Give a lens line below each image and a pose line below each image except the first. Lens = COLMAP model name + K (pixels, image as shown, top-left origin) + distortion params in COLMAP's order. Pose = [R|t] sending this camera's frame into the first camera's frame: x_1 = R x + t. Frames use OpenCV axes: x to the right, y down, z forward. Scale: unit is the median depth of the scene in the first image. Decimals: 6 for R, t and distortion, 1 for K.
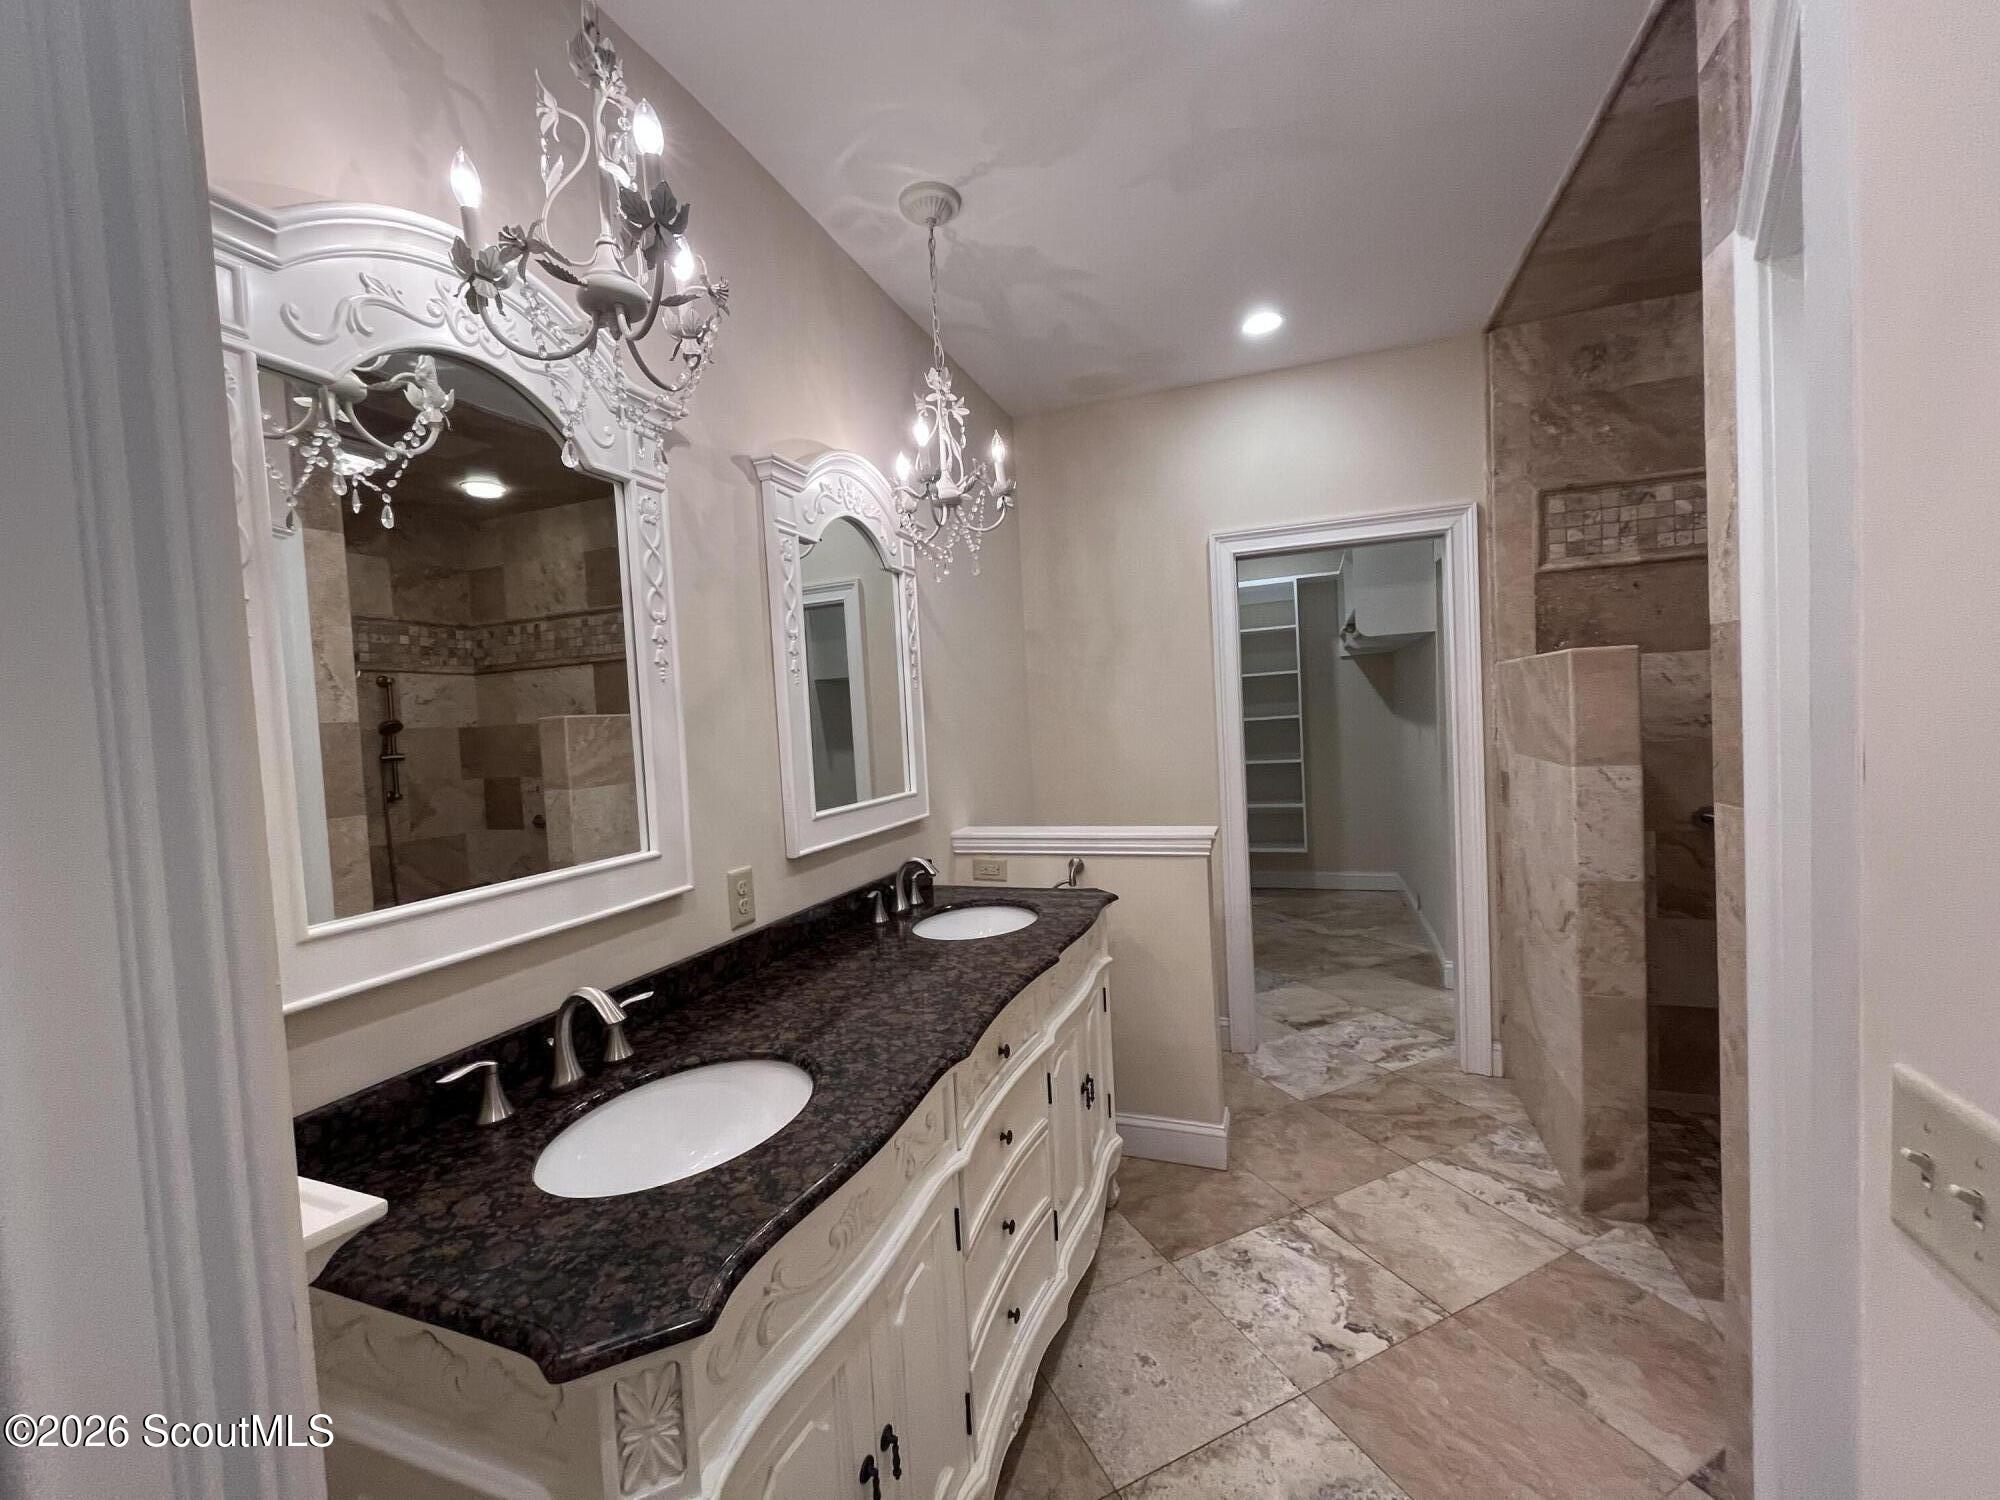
lens RADIAL K [[809.5, 0, 1000.0], [0, 809.5, 750.0], [0, 0, 1]] dist [-0.001186, -0.000135]
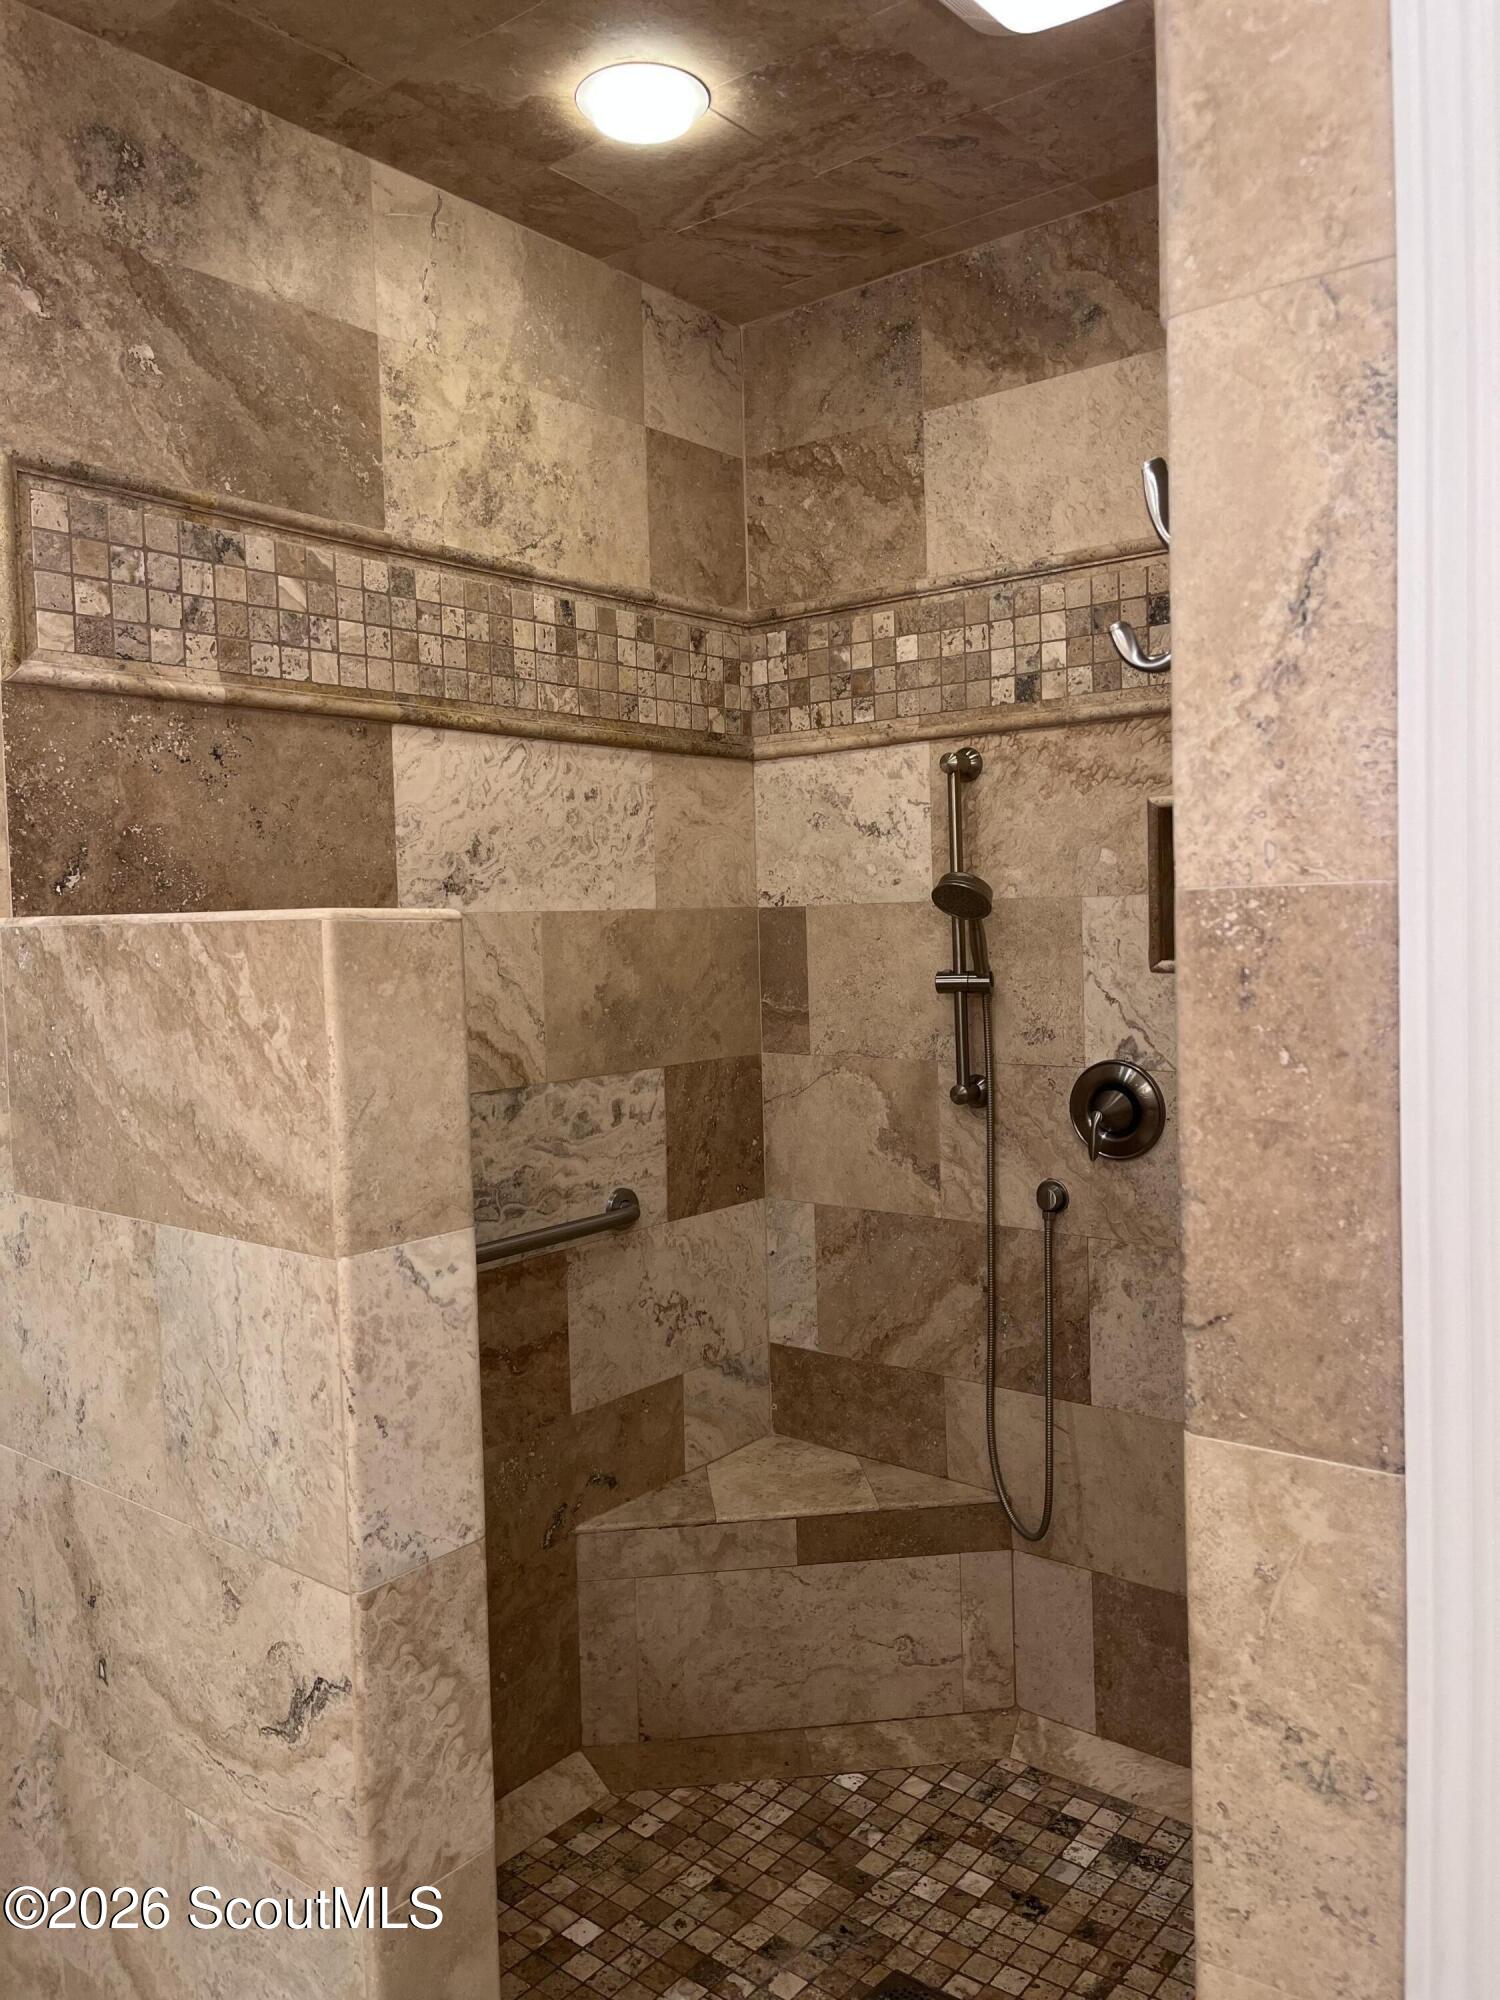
lens RADIAL K [[1505.6, 0, 750.0], [0, 1505.6, 1000.0], [0, 0, 1]] dist [0.059296, -0.084566]
pose [[0.315206, -0.007203, 0.948996, 0.128557], [0.045361, 0.998943, -0.007485, -0.059048], [-0.947939, 0.045407, 0.315199, 0.504072]]
